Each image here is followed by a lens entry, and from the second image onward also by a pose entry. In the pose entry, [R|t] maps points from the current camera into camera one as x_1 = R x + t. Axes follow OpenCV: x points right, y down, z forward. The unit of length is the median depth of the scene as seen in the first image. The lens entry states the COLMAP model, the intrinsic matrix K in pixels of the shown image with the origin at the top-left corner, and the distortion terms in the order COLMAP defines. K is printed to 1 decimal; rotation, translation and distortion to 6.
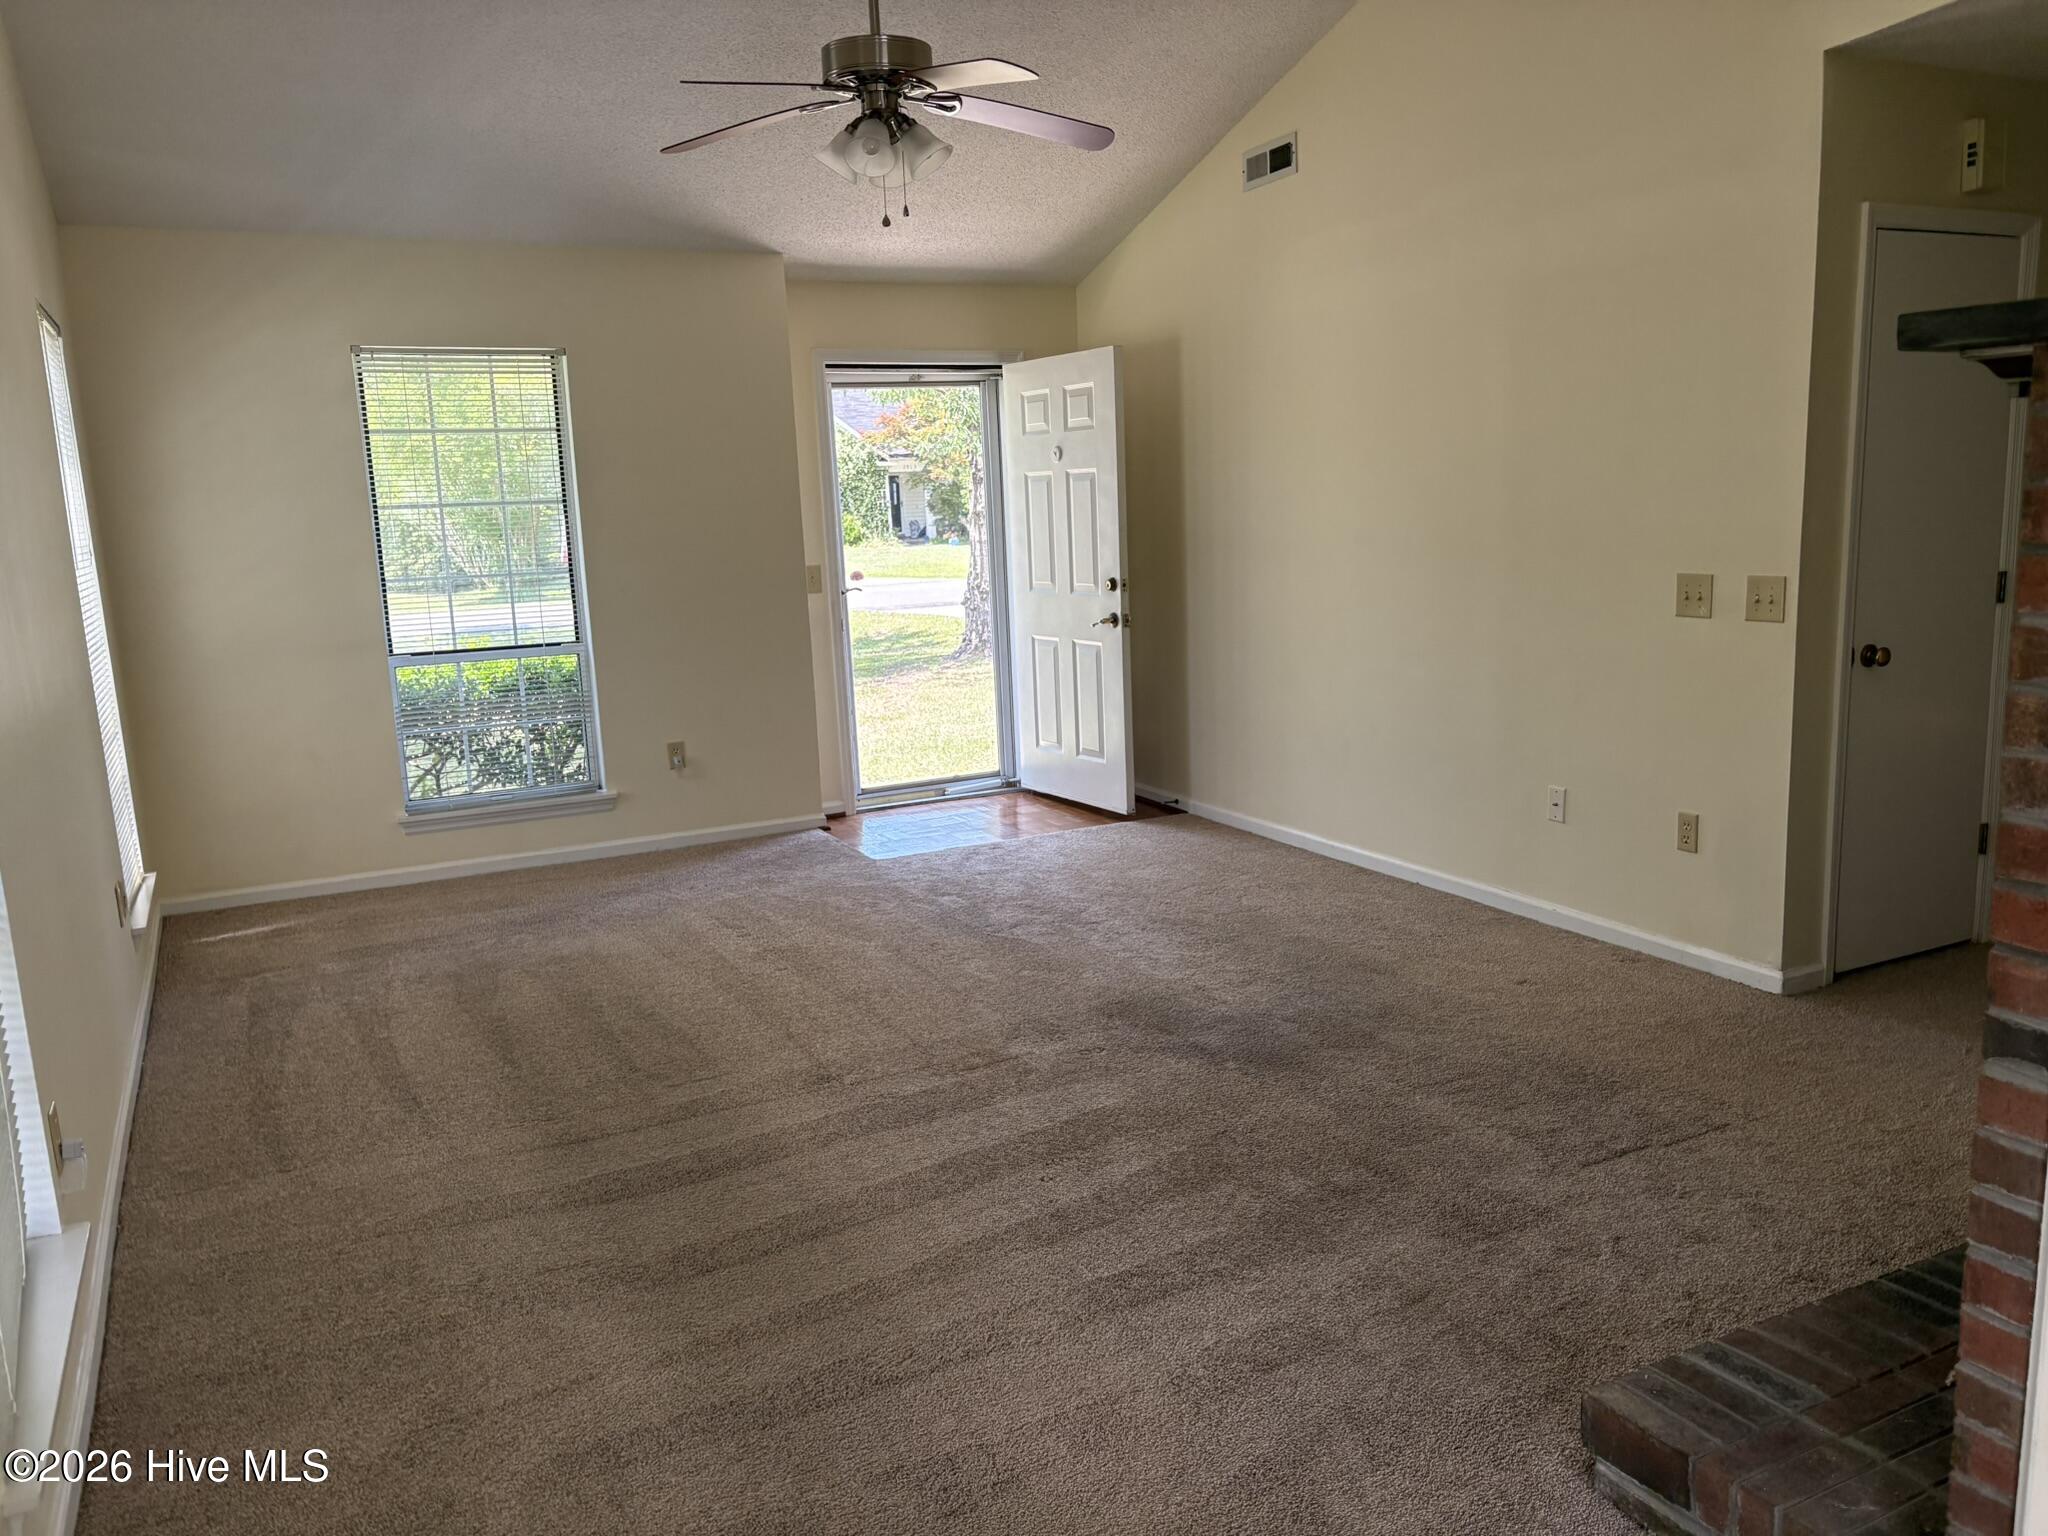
lens RADIAL K [[1561.8, 0, 1032.0], [0, 1561.8, 778.3], [0, 0, 1]] dist [0.057278, -0.072271]
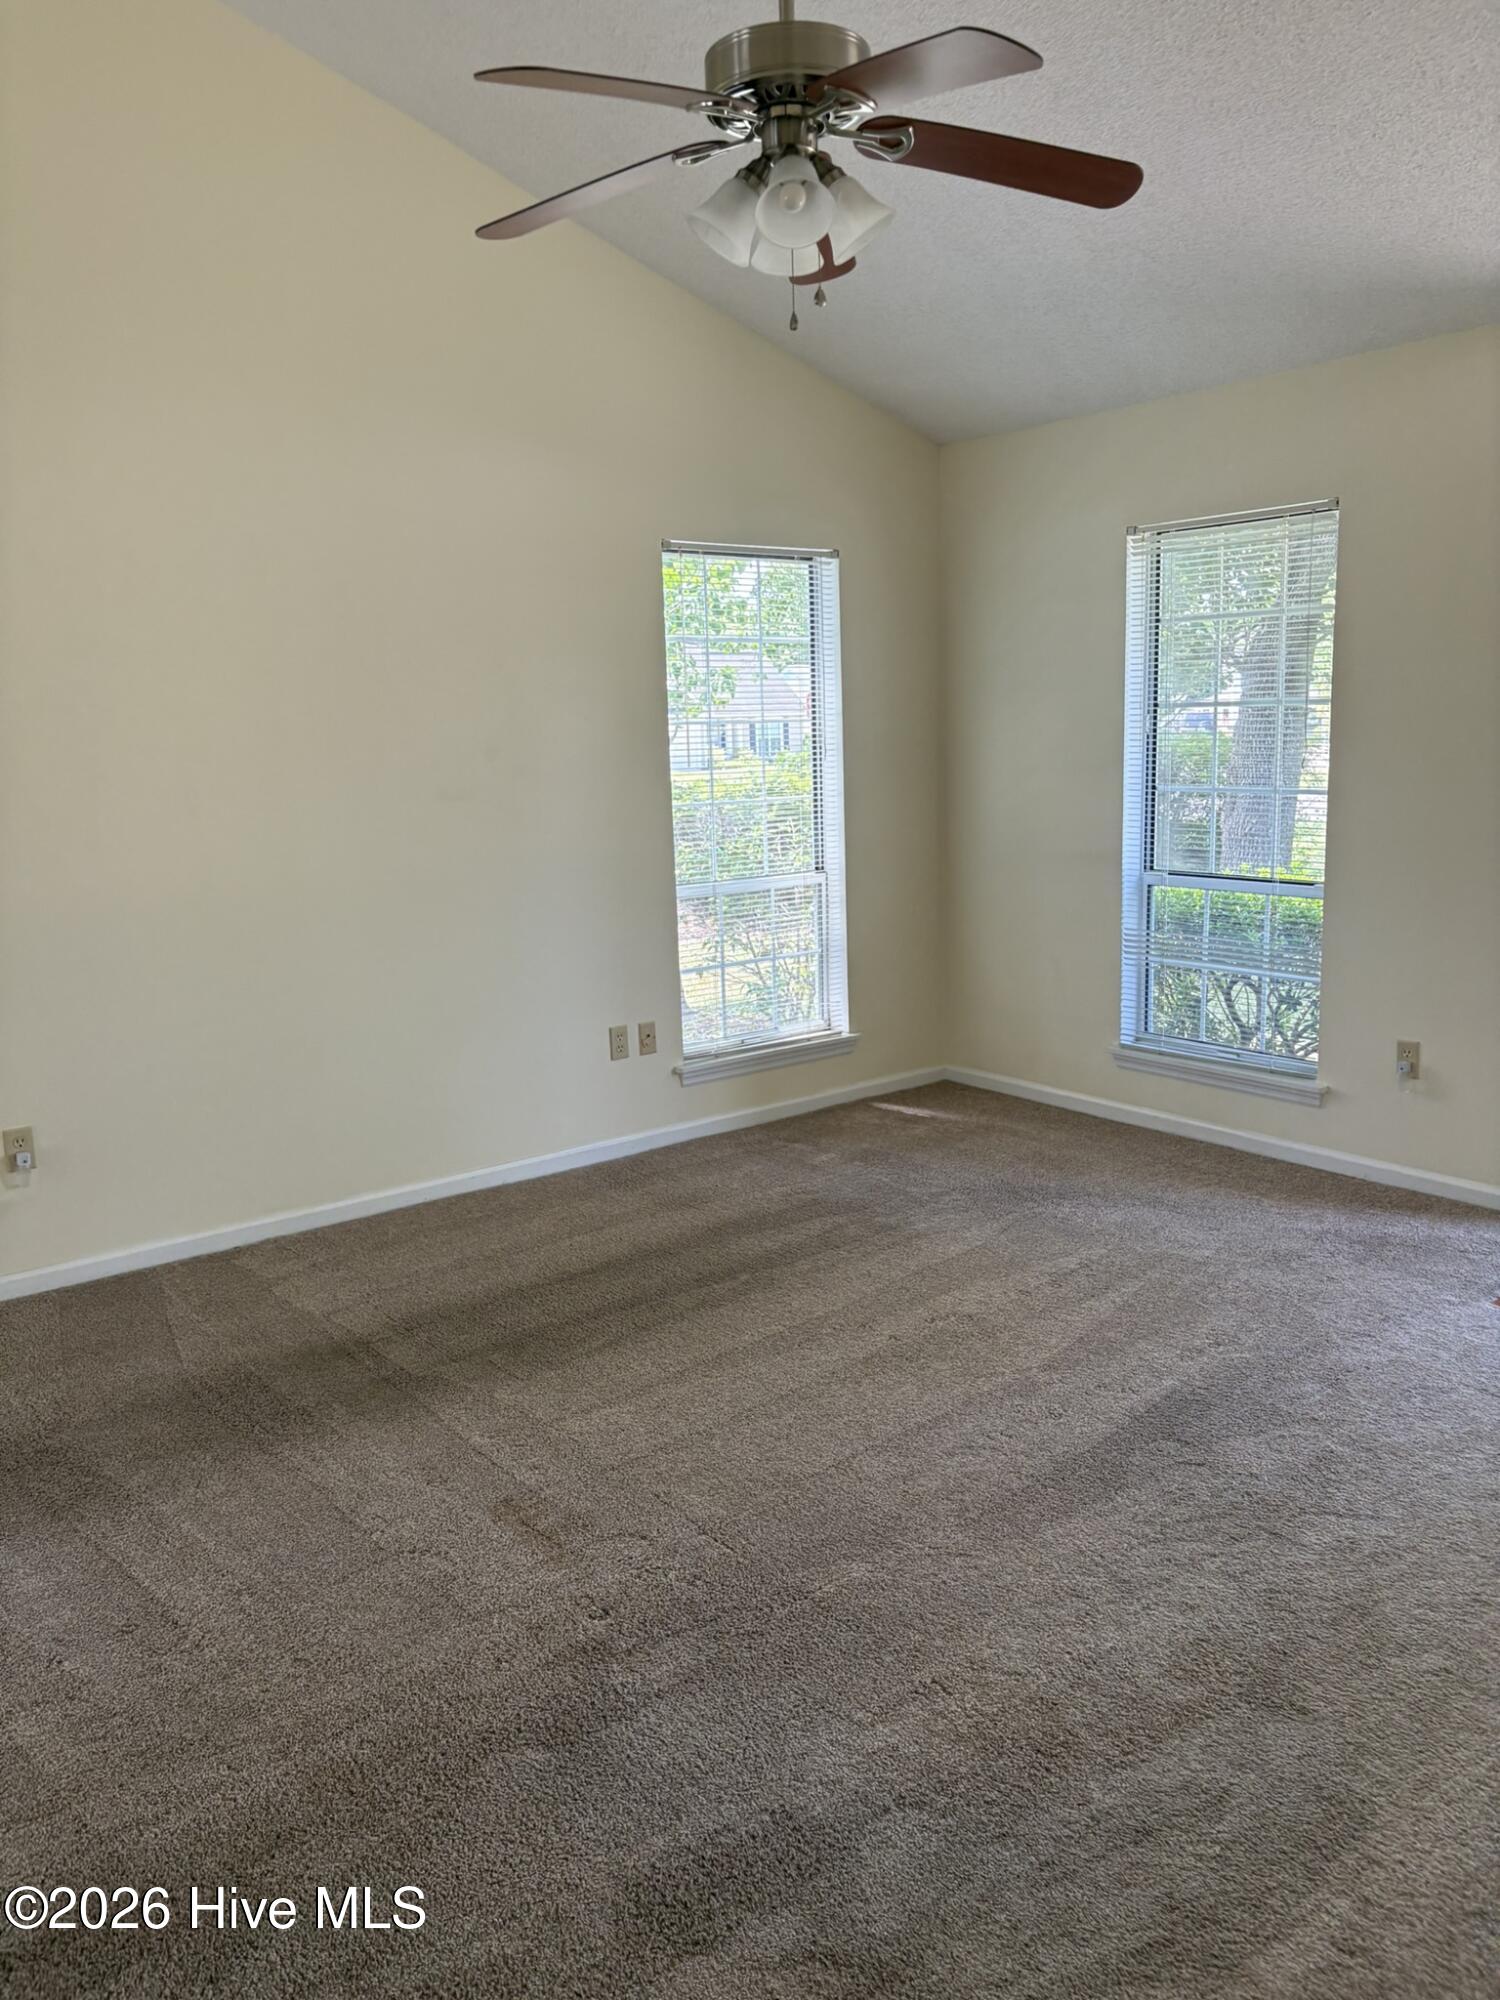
lens RADIAL K [[1525.2, 0, 751.6], [0, 1525.2, 986.5], [0, 0, 1]] dist [0.057278, -0.072271]
pose [[0.204543, 0.200612, -0.958080, 0.475532], [-0.162563, 0.972143, 0.168851, -0.148967], [0.965264, 0.121211, 0.231457, 0.707293]]
